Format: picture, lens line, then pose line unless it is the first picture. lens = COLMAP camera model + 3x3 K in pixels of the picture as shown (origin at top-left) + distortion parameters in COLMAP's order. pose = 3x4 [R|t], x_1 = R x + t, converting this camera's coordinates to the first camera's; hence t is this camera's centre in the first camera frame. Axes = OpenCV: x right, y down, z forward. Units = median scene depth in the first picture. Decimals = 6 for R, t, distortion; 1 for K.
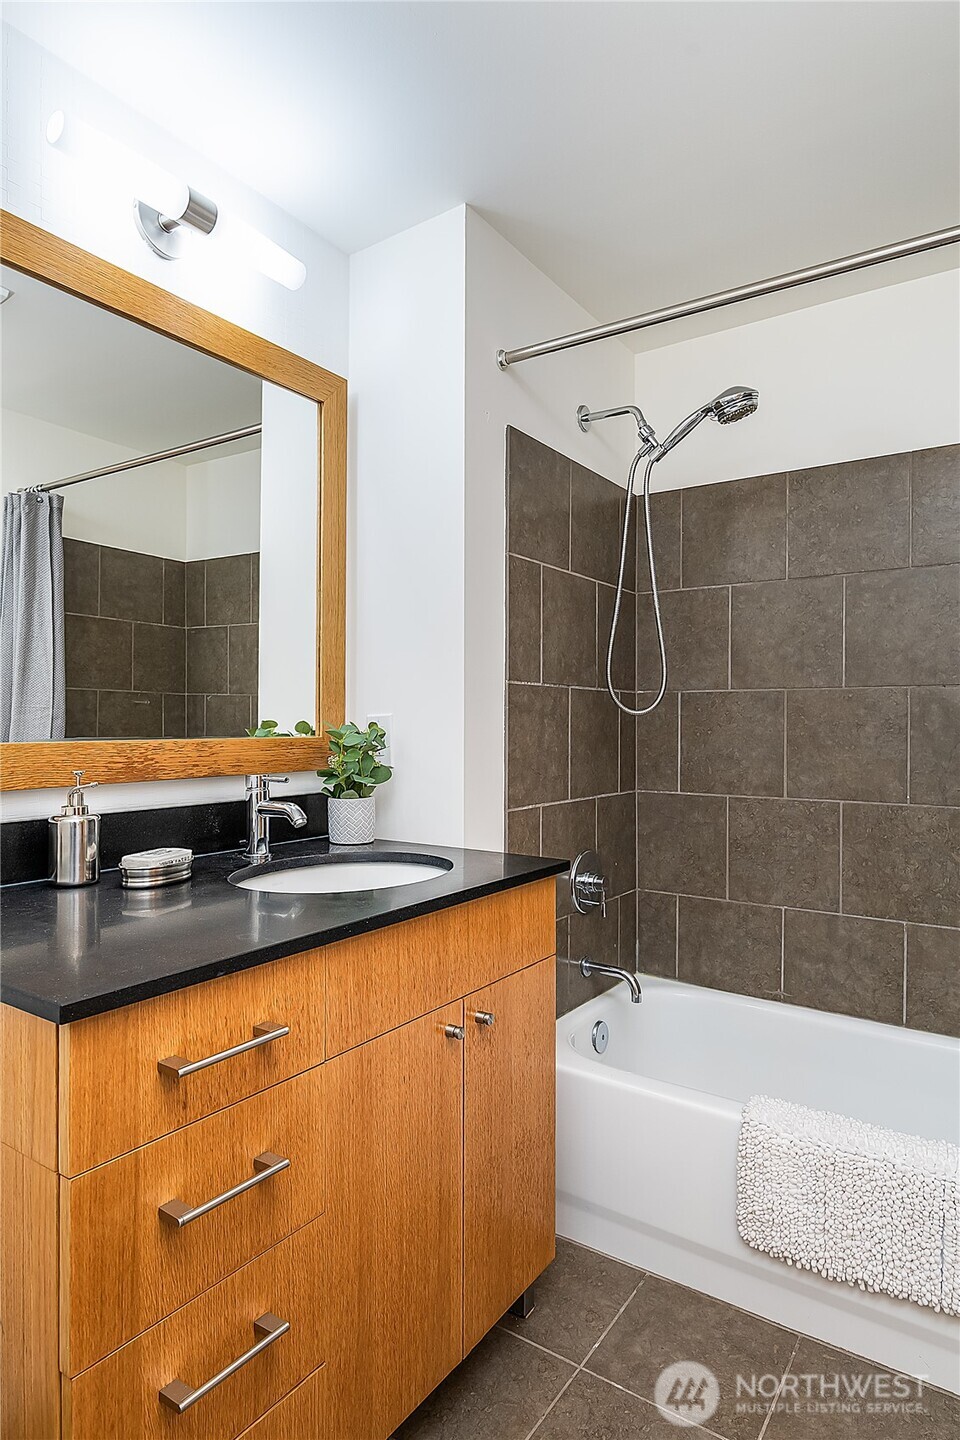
lens RADIAL K [[820.1, 0, 480.0], [0, 820.1, 720.0], [0, 0, 1]] dist [0.003448, -0.000332]
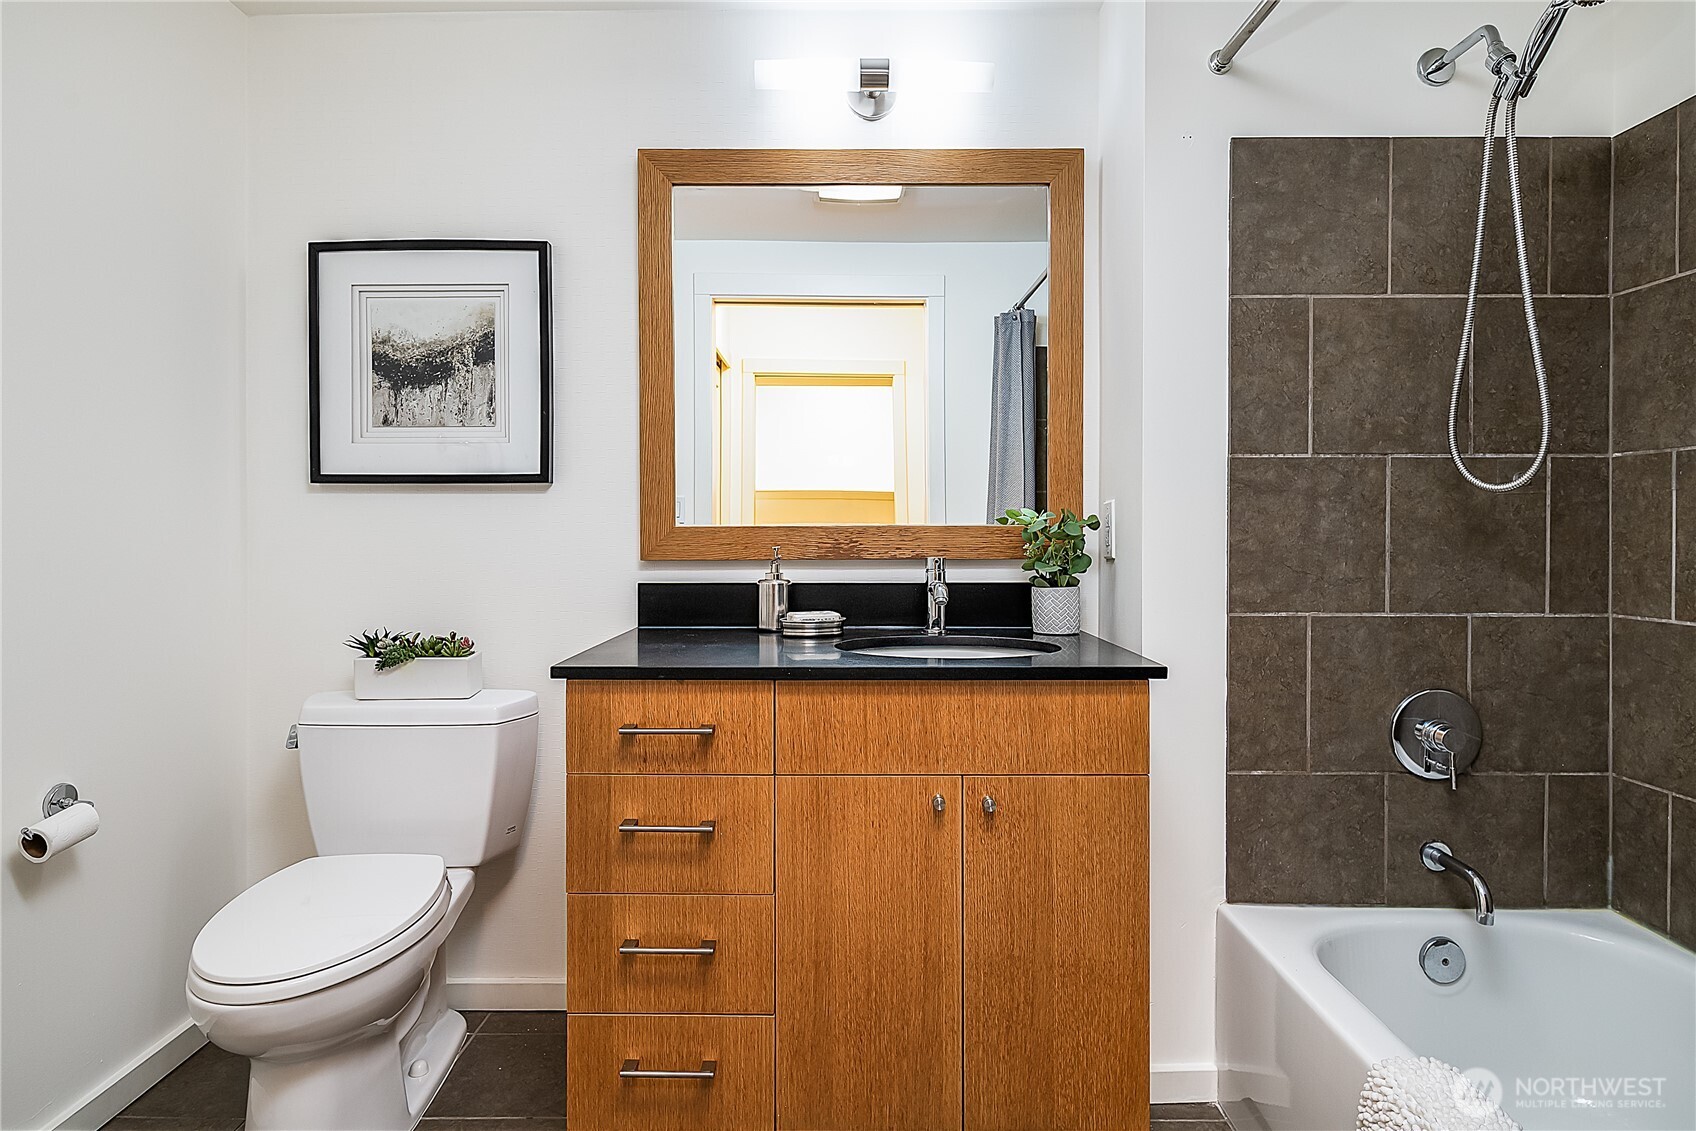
lens RADIAL K [[931.3, 0, 846.7], [0, 931.3, 542.3], [0, 0, 1]] dist [-0.000042, -0.000484]
pose [[0.565565, 0.003671, -0.824695, 0.579190], [0.004239, 0.999964, 0.007358, 0.030780], [0.824693, -0.007657, 0.565529, 0.166357]]
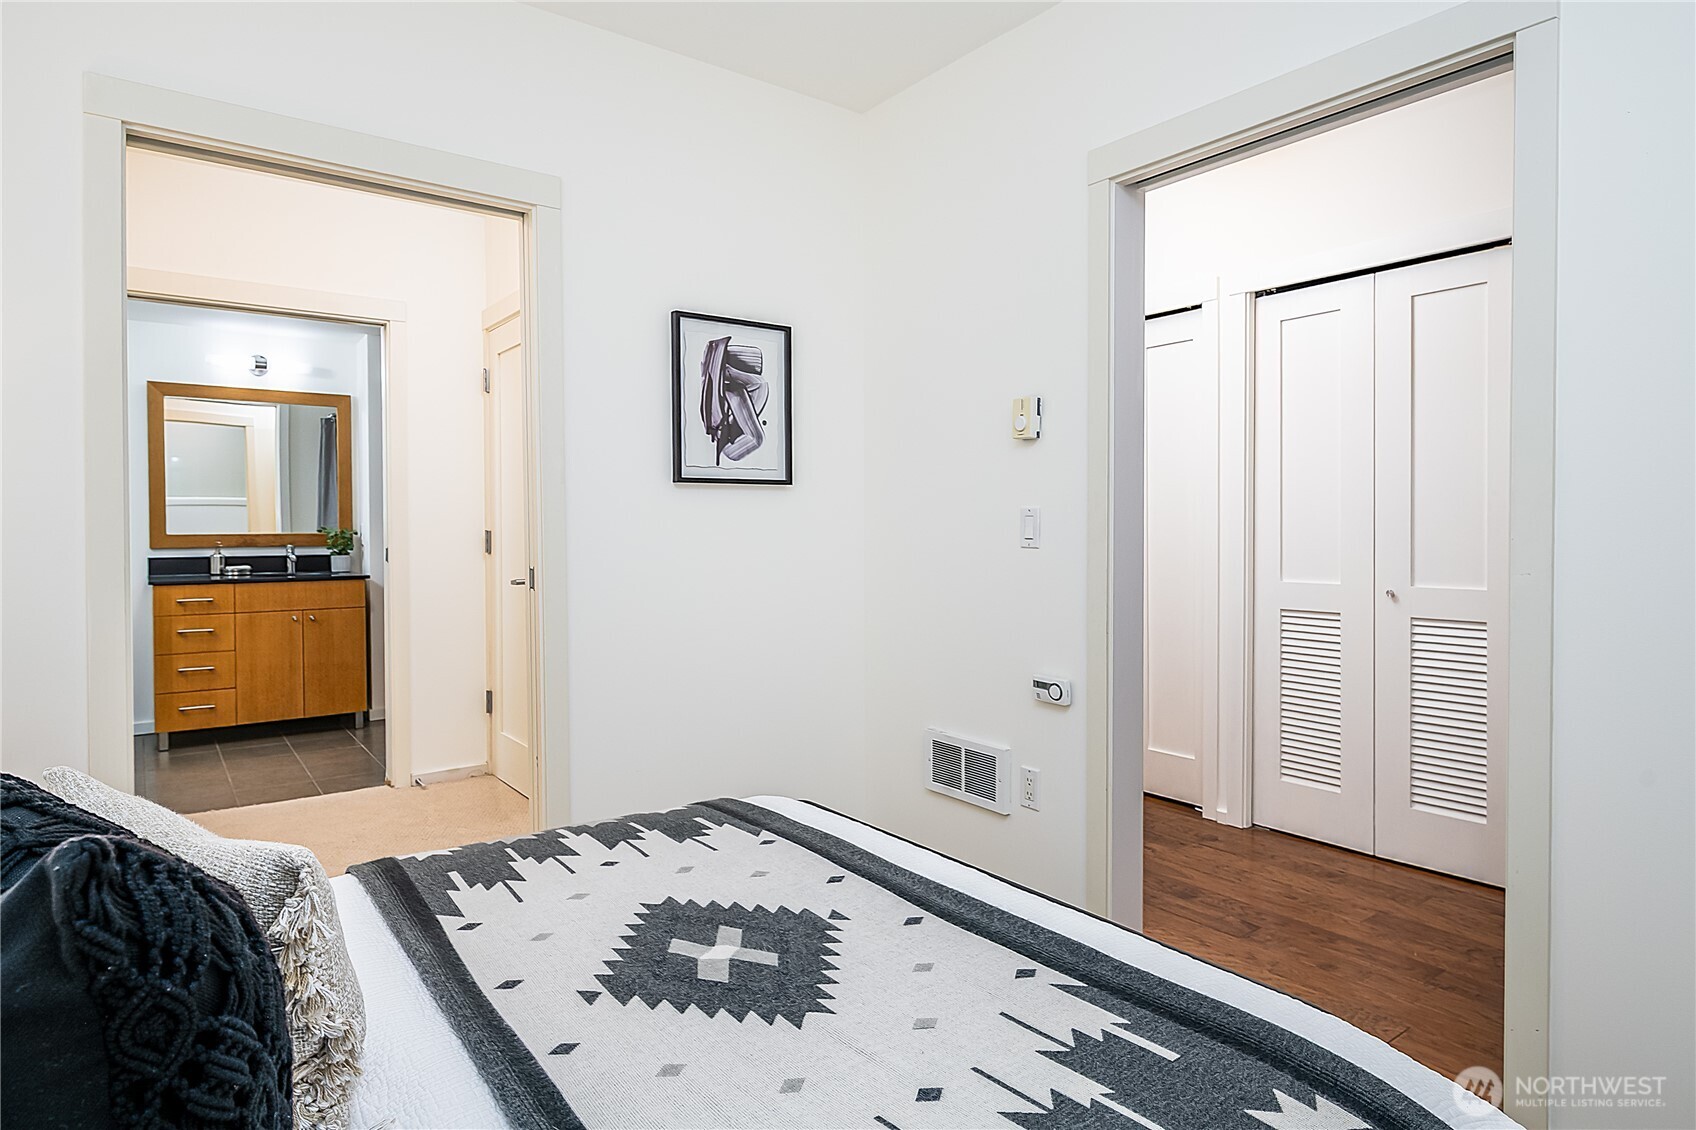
lens RADIAL K [[931.3, 0, 846.7], [0, 931.3, 541.8], [0, 0, 1]] dist [-0.000042, -0.000484]
pose [[0.951441, -0.004626, -0.307796, 2.239422], [0.008699, 0.999892, 0.011864, 0.026032], [0.307708, -0.013966, 0.951378, -1.319796]]
